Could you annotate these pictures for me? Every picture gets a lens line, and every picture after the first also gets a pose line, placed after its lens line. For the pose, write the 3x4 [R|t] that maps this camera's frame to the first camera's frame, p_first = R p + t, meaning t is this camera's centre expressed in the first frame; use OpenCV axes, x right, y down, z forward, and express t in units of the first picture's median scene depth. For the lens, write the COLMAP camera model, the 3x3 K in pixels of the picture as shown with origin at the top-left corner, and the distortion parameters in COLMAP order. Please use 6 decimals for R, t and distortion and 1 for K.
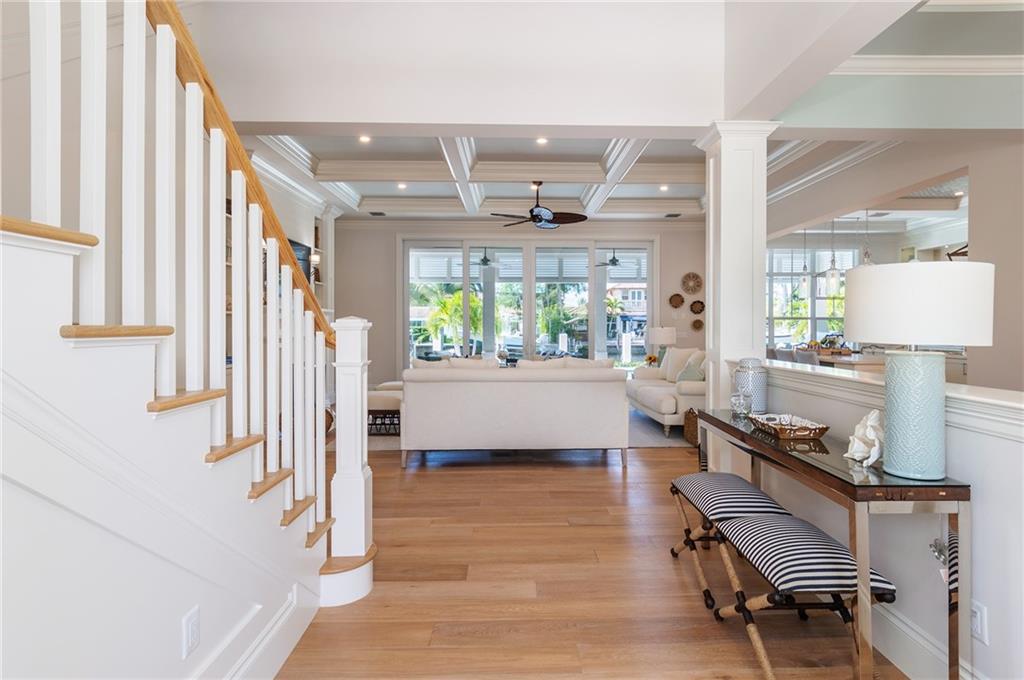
lens RADIAL K [[543.1, 0, 513.1], [0, 543.1, 326.6], [0, 0, 1]] dist [0.001859, 0.000461]
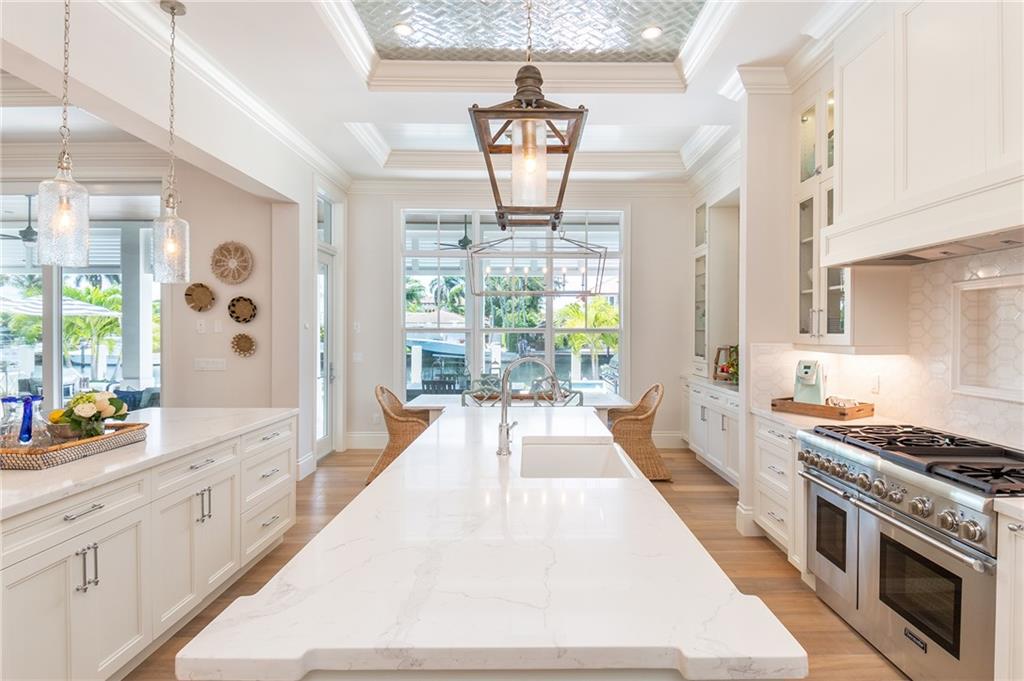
lens RADIAL K [[531.3, 0, 533.0], [0, 531.3, 333.1], [0, 0, 1]] dist [0.001572, 0.000174]
pose [[0.999982, 0.003149, 0.005179, 0.607917], [-0.003157, 0.999994, 0.001542, -0.015441], [-0.005174, -0.001559, 0.999985, 0.497550]]
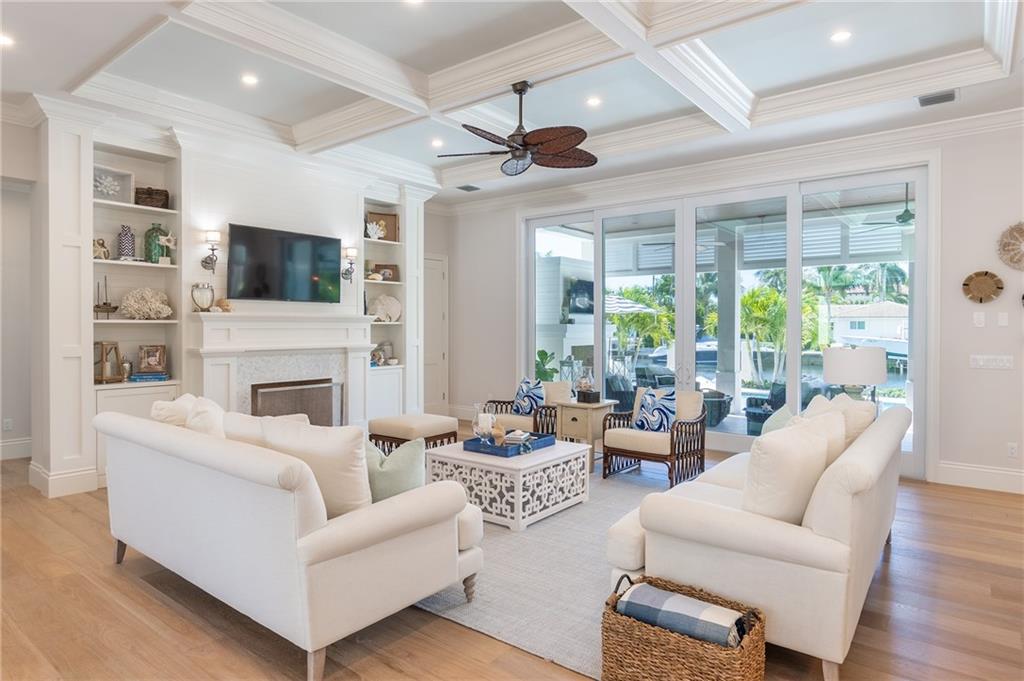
lens RADIAL K [[580.1, 0, 523.8], [0, 580.1, 328.1], [0, 0, 1]] dist [-0.000738, 0.000148]
pose [[0.791892, 0.004460, -0.610645, 0.292085], [-0.004297, 0.999989, 0.001731, -0.011975], [0.610647, 0.001253, 0.791902, 0.377223]]
